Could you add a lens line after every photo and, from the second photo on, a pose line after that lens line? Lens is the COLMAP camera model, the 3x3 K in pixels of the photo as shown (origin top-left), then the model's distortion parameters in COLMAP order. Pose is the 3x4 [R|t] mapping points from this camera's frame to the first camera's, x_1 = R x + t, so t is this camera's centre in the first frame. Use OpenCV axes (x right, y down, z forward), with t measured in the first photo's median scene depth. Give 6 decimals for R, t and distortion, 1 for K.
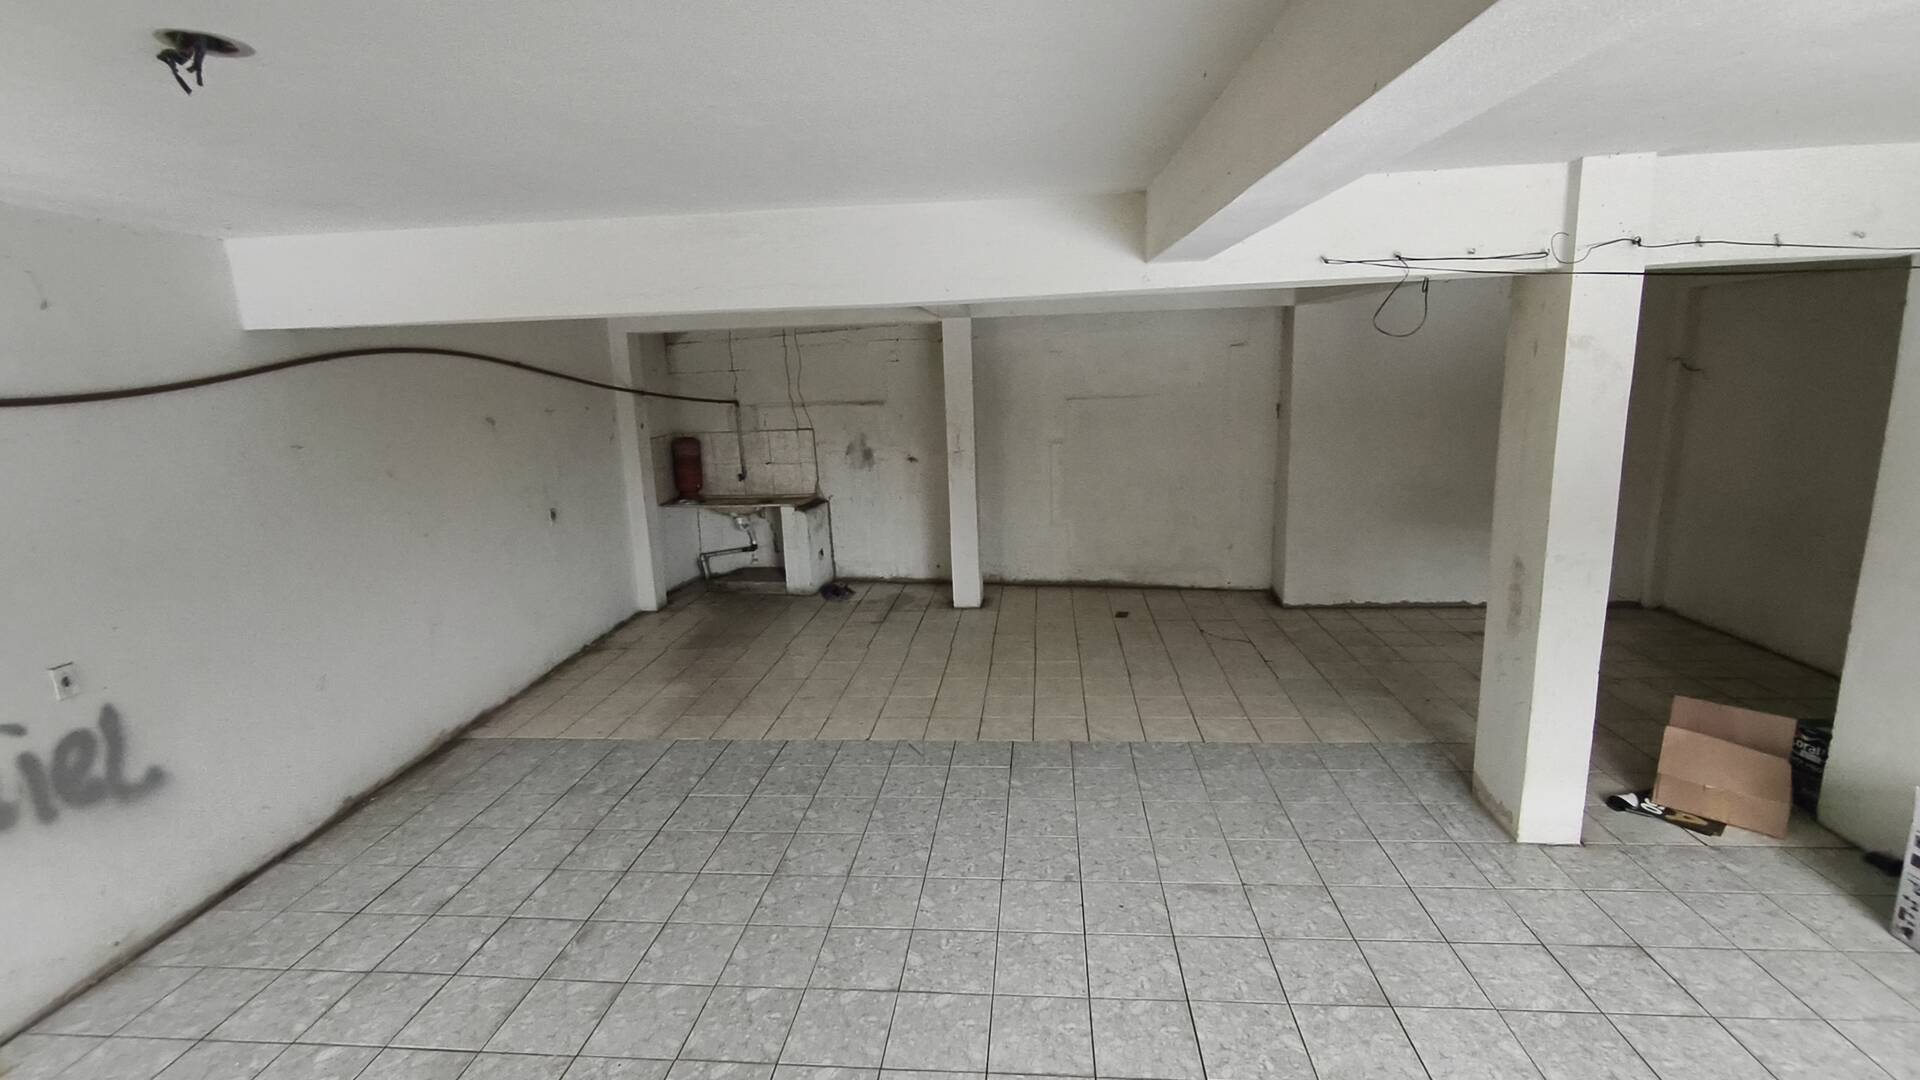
lens RADIAL K [[841.6, 0, 967.7], [0, 841.6, 534.4], [0, 0, 1]] dist [-0.013310, 0.007524]
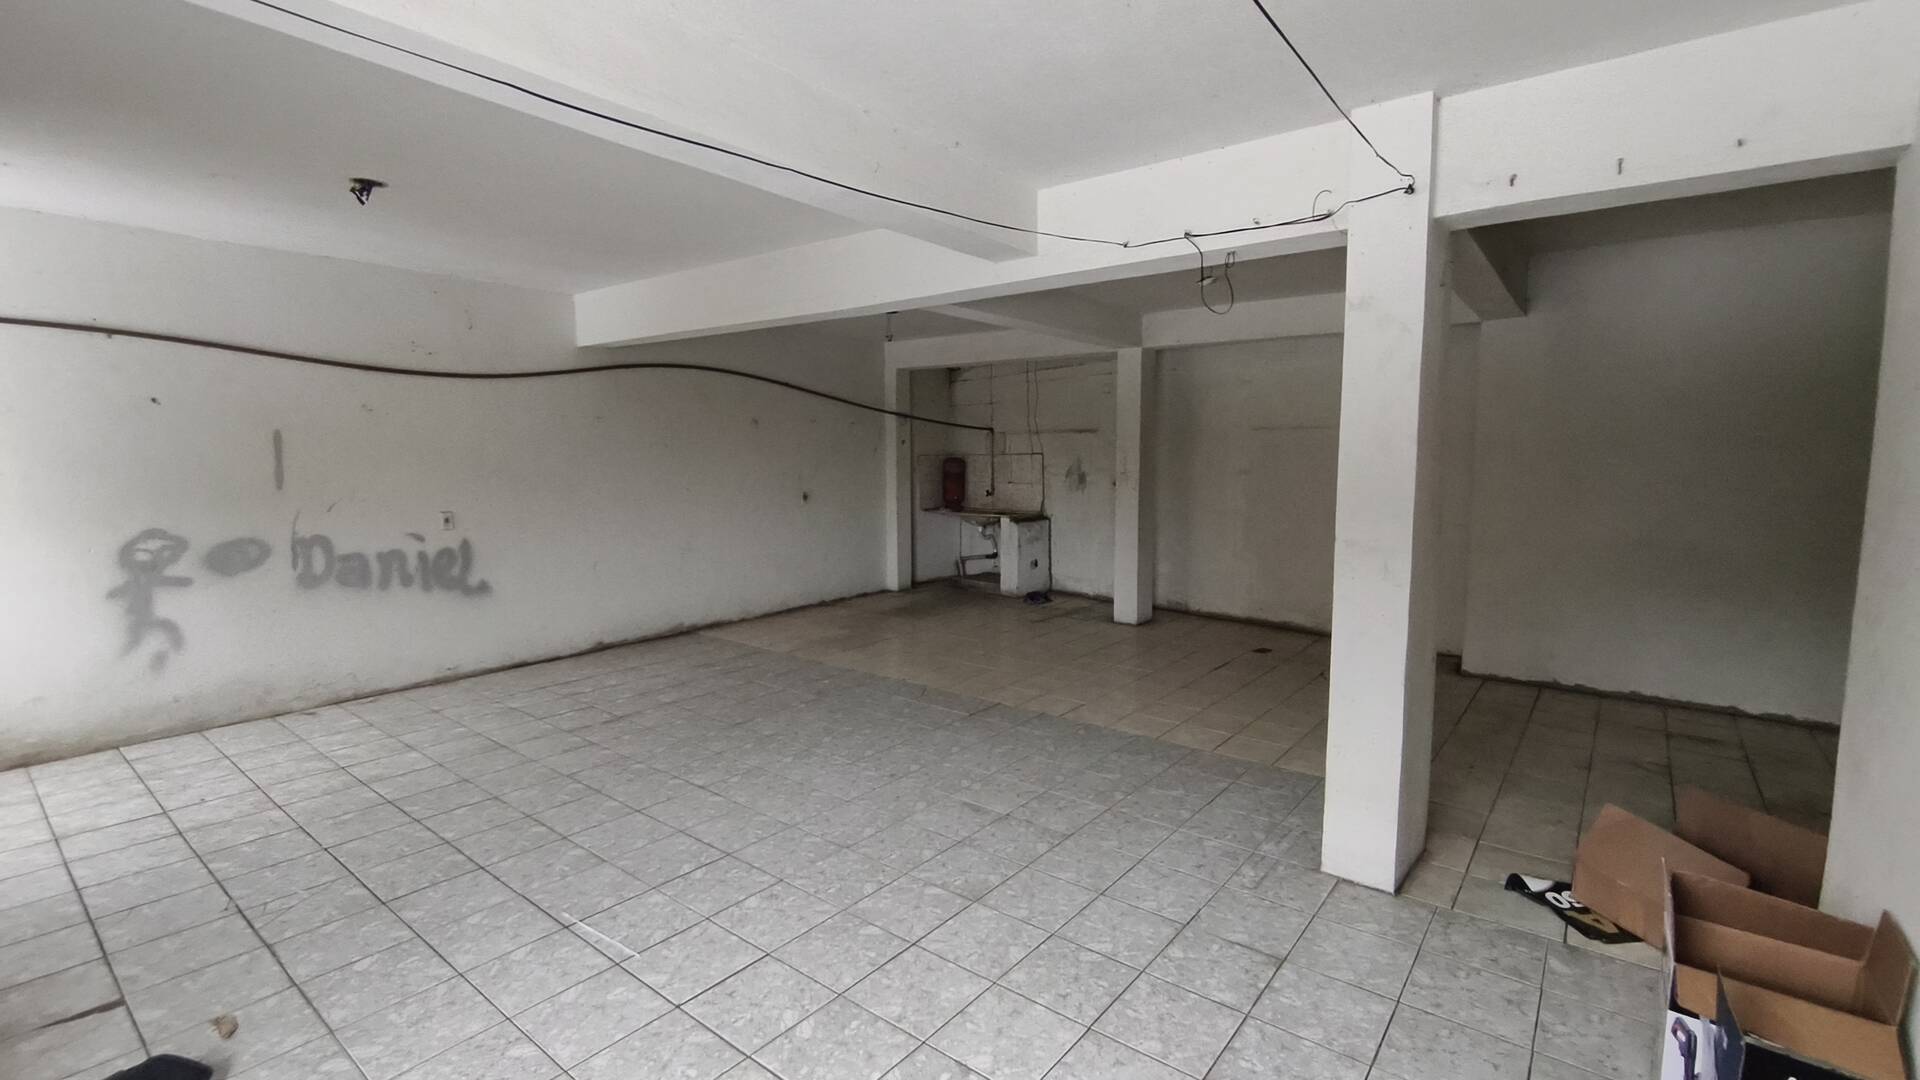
lens RADIAL K [[838.8, 0, 962.0], [0, 838.8, 525.3], [0, 0, 1]] dist [-0.000736, -0.000286]
pose [[0.836927, 0.086115, -0.540497, 0.409031], [-0.138146, 0.988806, -0.056369, 0.057536], [0.529593, 0.121844, 0.839455, 0.008214]]
